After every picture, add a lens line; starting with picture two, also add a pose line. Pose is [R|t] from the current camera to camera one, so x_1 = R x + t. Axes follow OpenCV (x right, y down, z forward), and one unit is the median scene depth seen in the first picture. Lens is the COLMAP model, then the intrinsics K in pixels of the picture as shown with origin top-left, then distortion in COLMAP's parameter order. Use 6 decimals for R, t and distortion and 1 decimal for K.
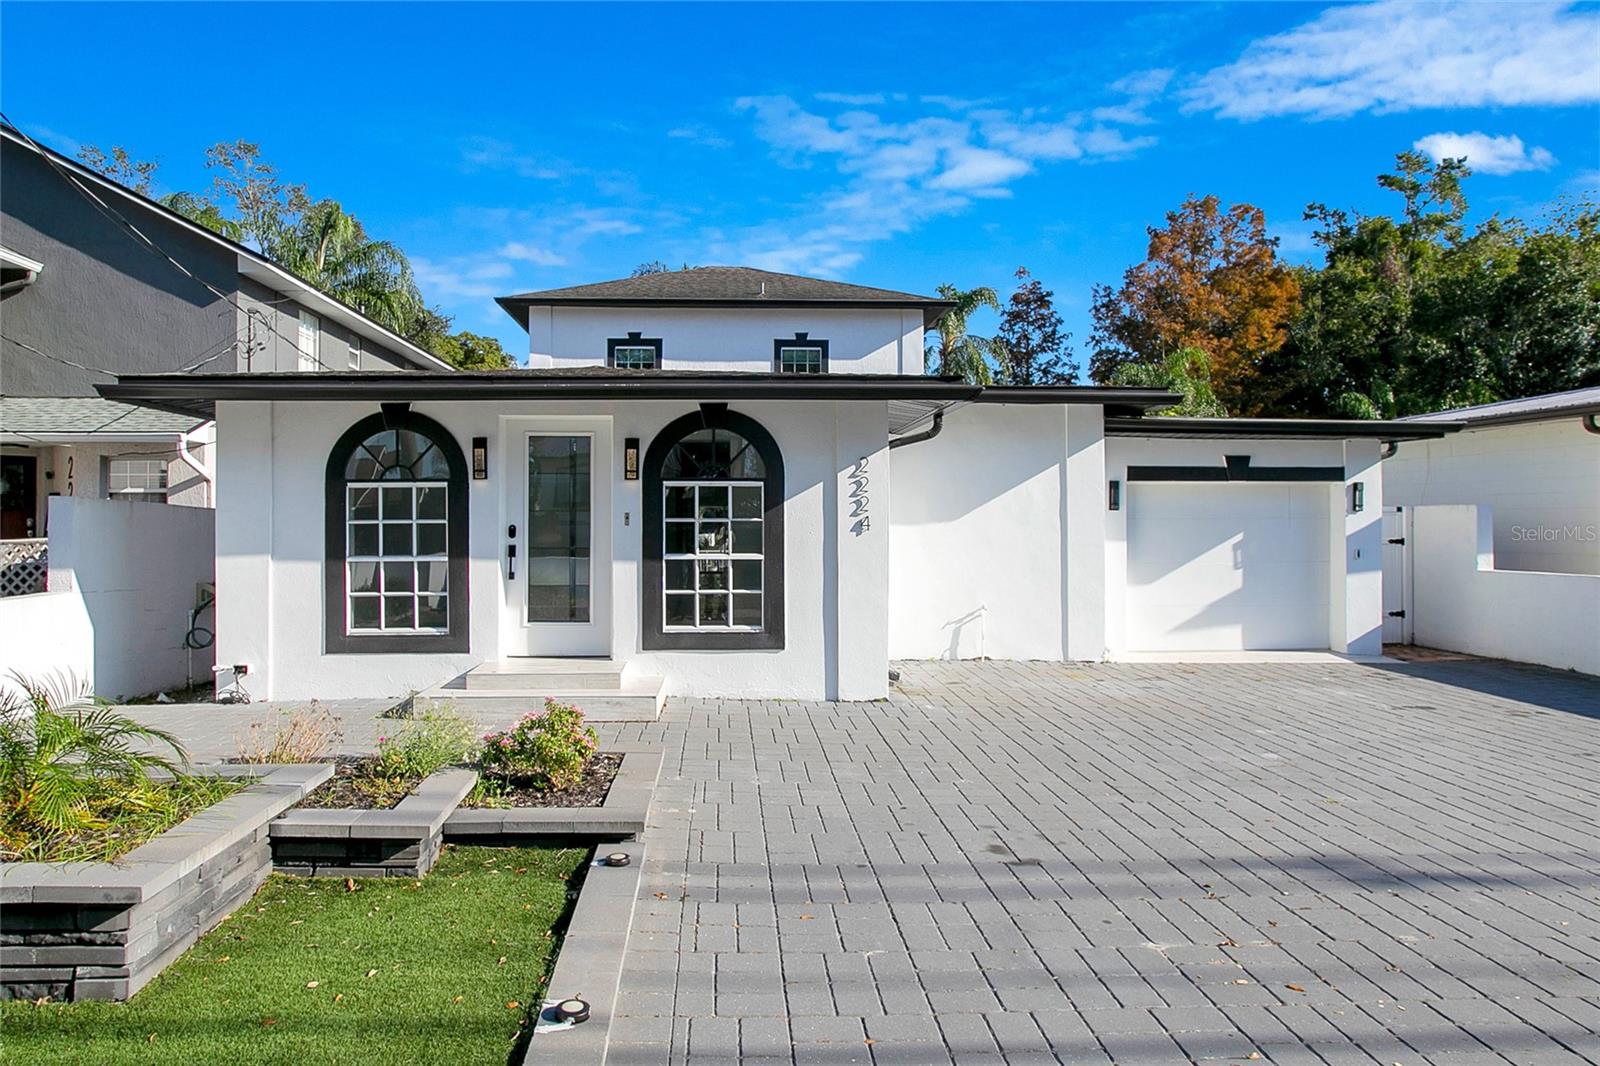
lens RADIAL K [[1000.6, 0, 800.0], [0, 1000.6, 533.0], [0, 0, 1]] dist [-0.049769, 0.035823]
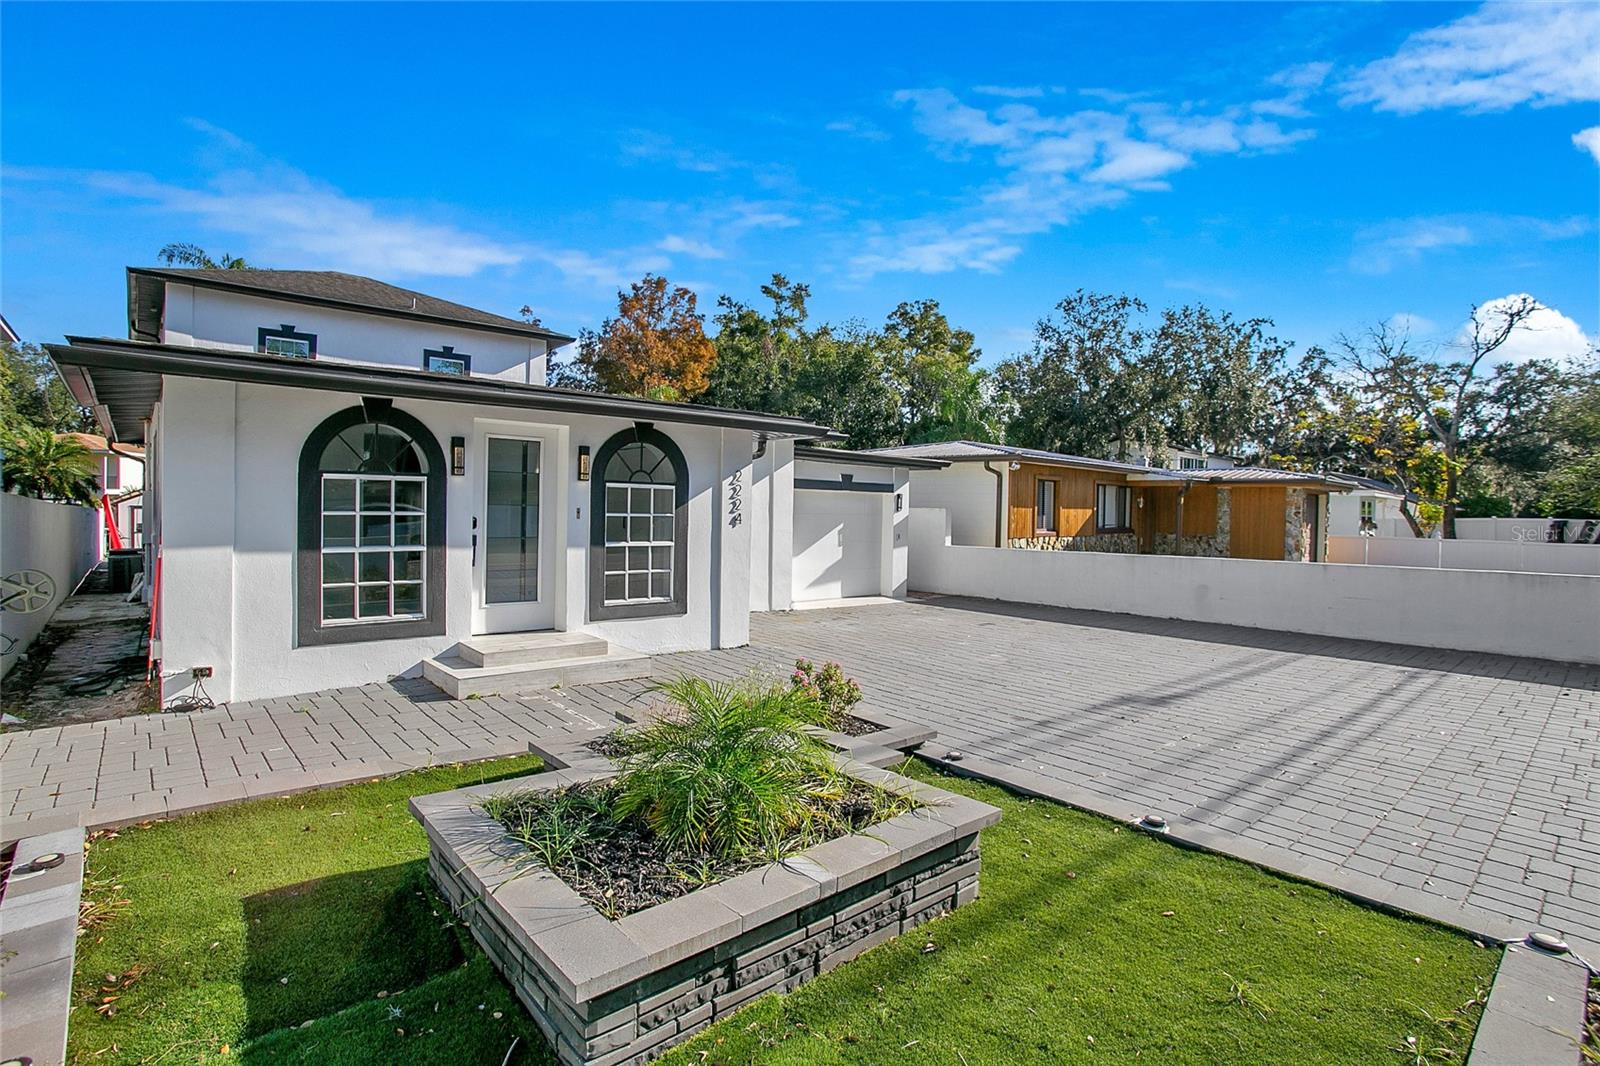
lens RADIAL K [[761.2, 0, 800.0], [0, 761.2, 533.0], [0, 0, 1]] dist [-0.087744, 0.040353]
pose [[0.794455, -0.000953, 0.607323, -0.503736], [-0.014747, 0.999674, 0.020859, -0.013046], [-0.607144, -0.025527, 0.794181, 0.118922]]
